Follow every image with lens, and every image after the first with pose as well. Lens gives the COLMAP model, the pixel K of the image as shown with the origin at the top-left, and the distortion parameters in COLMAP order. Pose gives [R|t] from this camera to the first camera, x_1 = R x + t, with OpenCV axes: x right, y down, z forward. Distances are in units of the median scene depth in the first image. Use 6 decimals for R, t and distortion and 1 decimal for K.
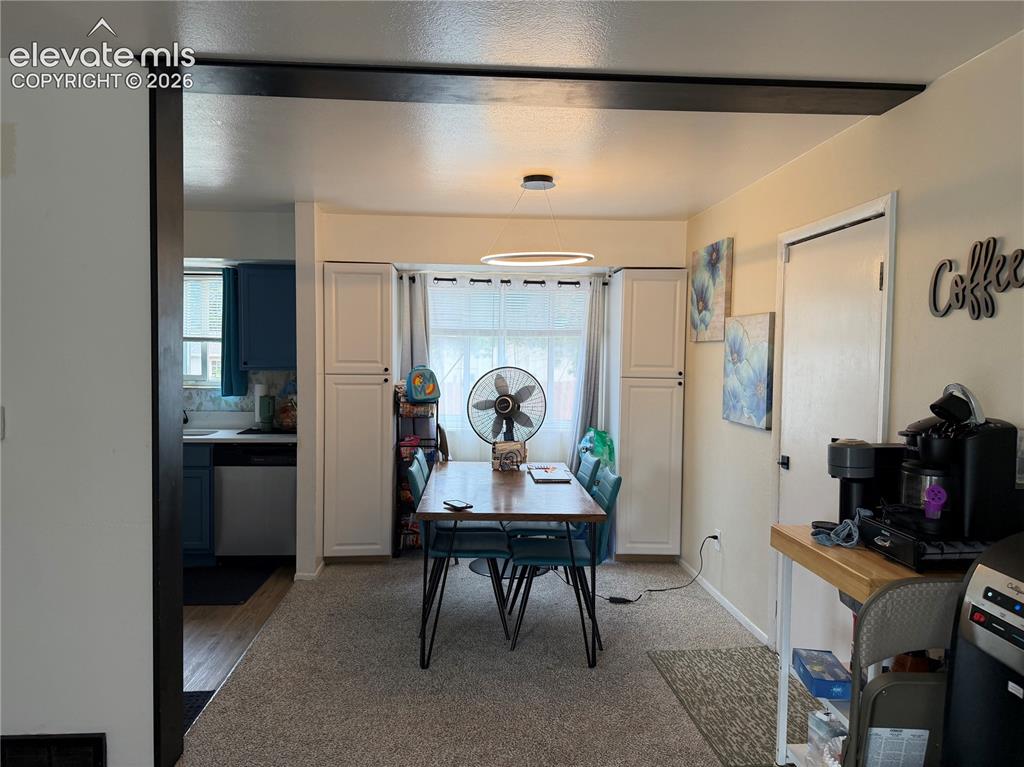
lens RADIAL K [[718.0, 0, 493.6], [0, 718.0, 383.8], [0, 0, 1]] dist [0.071867, -0.093841]
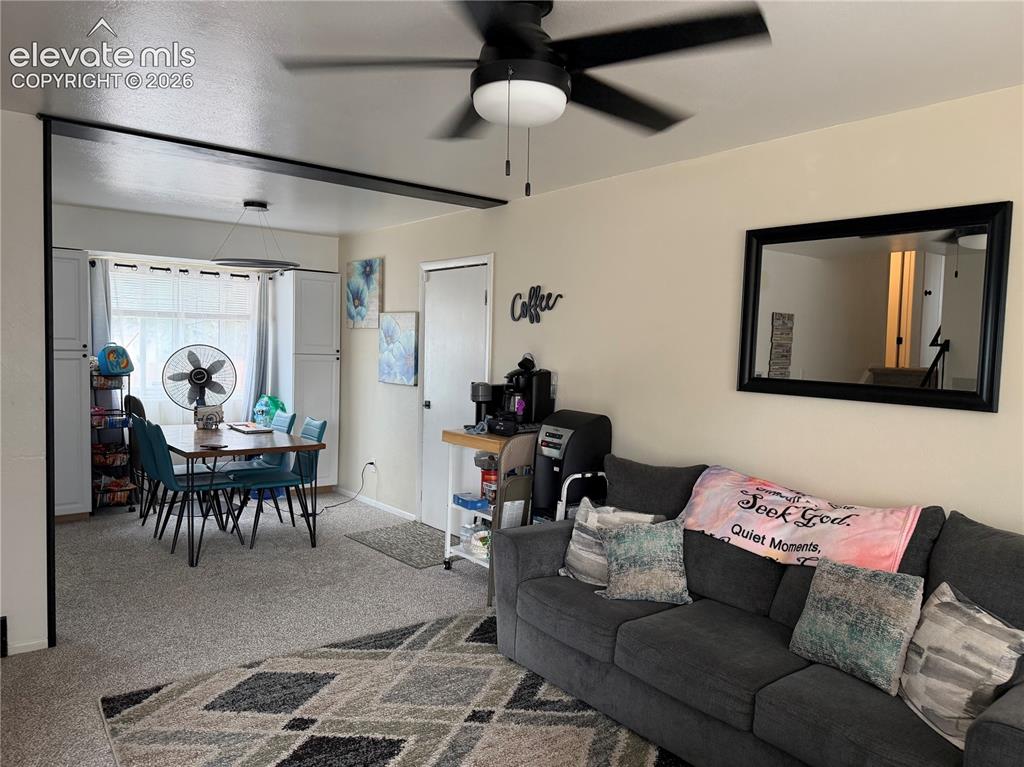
lens RADIAL K [[718.0, 0, 501.8], [0, 718.0, 385.0], [0, 0, 1]] dist [0.071867, -0.093841]
pose [[0.820115, -0.021953, 0.571778, -0.359798], [0.007413, 0.999588, 0.027745, 0.019236], [-0.572151, -0.018515, 0.819939, -0.394665]]
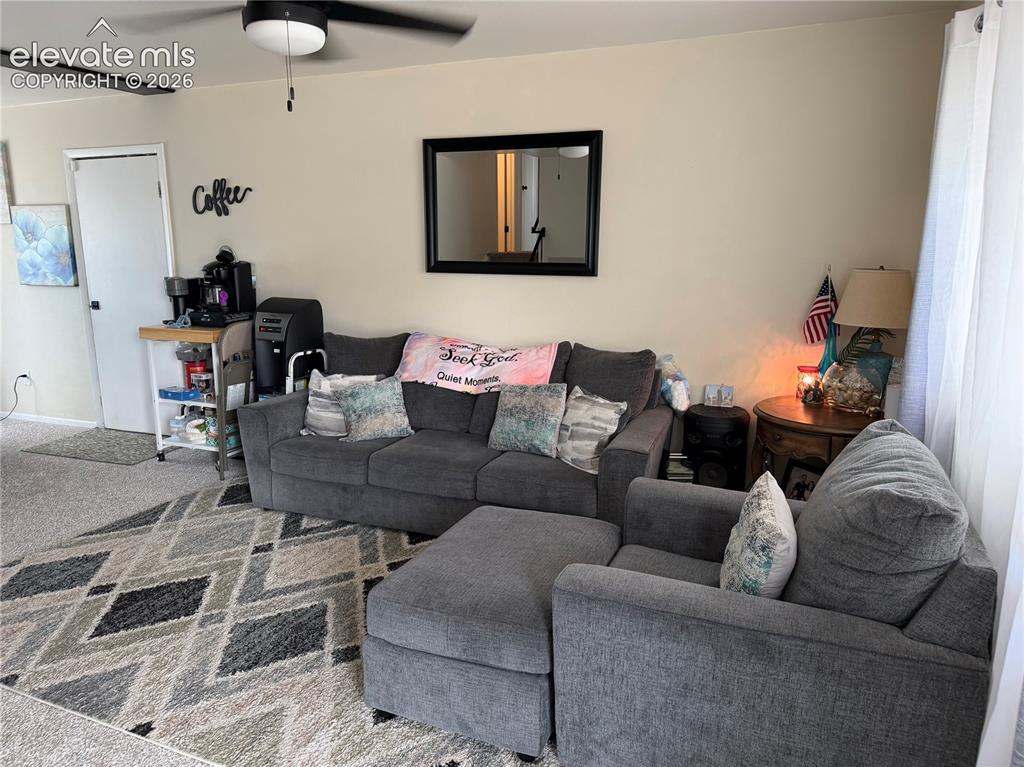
lens RADIAL K [[718.0, 0, 507.3], [0, 718.0, 399.7], [0, 0, 1]] dist [0.071867, -0.093841]
pose [[0.424833, -0.205279, 0.881690, -0.594404], [0.042962, 0.977425, 0.206868, 0.020730], [-0.904252, -0.050005, 0.424062, -0.433142]]
